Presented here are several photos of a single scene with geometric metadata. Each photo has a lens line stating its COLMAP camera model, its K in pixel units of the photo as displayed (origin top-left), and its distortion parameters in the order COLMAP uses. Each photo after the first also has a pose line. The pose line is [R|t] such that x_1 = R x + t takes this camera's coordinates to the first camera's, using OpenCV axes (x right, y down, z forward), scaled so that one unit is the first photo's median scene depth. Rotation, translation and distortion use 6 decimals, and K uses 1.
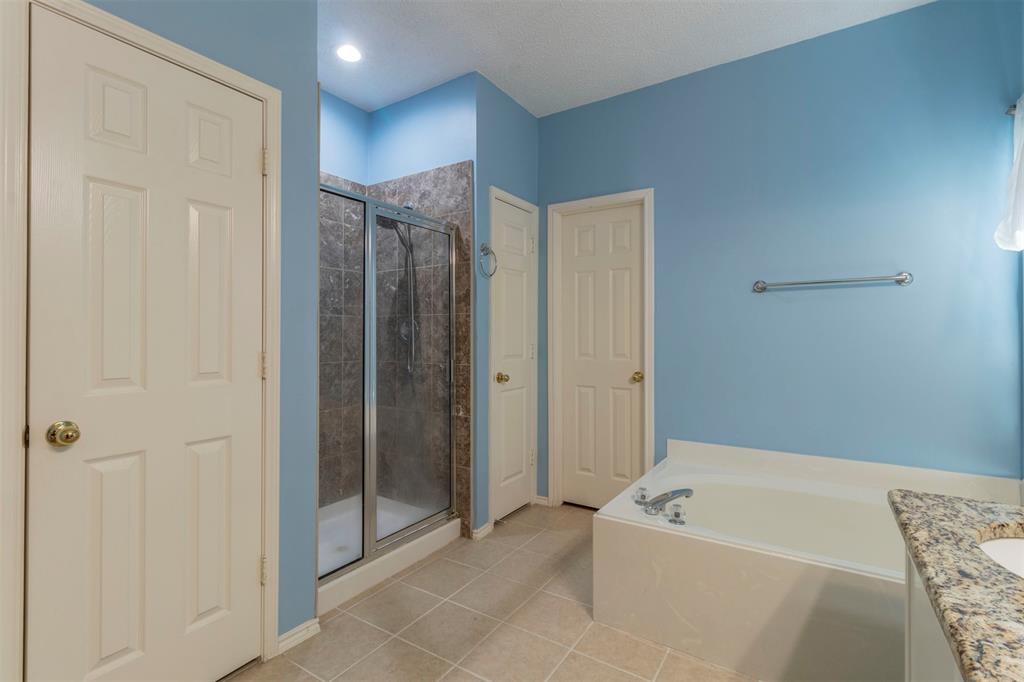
lens RADIAL K [[476.6, 0, 507.4], [0, 476.6, 337.3], [0, 0, 1]] dist [0.007508, 0.002215]
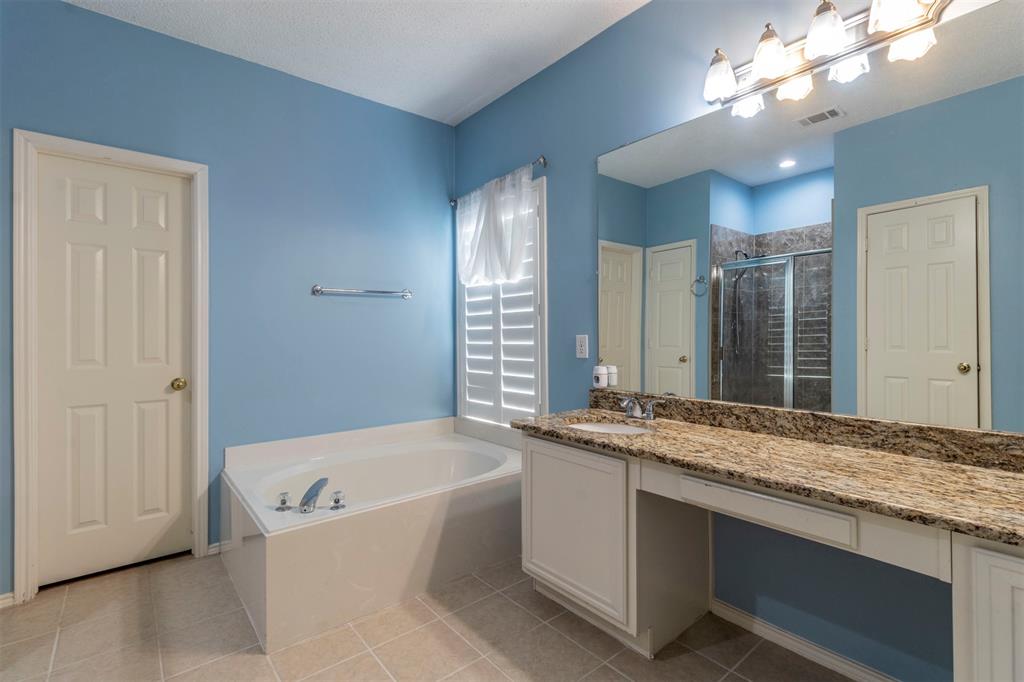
lens RADIAL K [[476.6, 0, 510.5], [0, 476.6, 337.7], [0, 0, 1]] dist [0.007508, 0.002215]
pose [[0.299085, -0.009000, 0.954184, -0.365450], [0.007603, 0.999946, 0.007048, 0.000643], [-0.954196, 0.005146, 0.299137, 0.205473]]
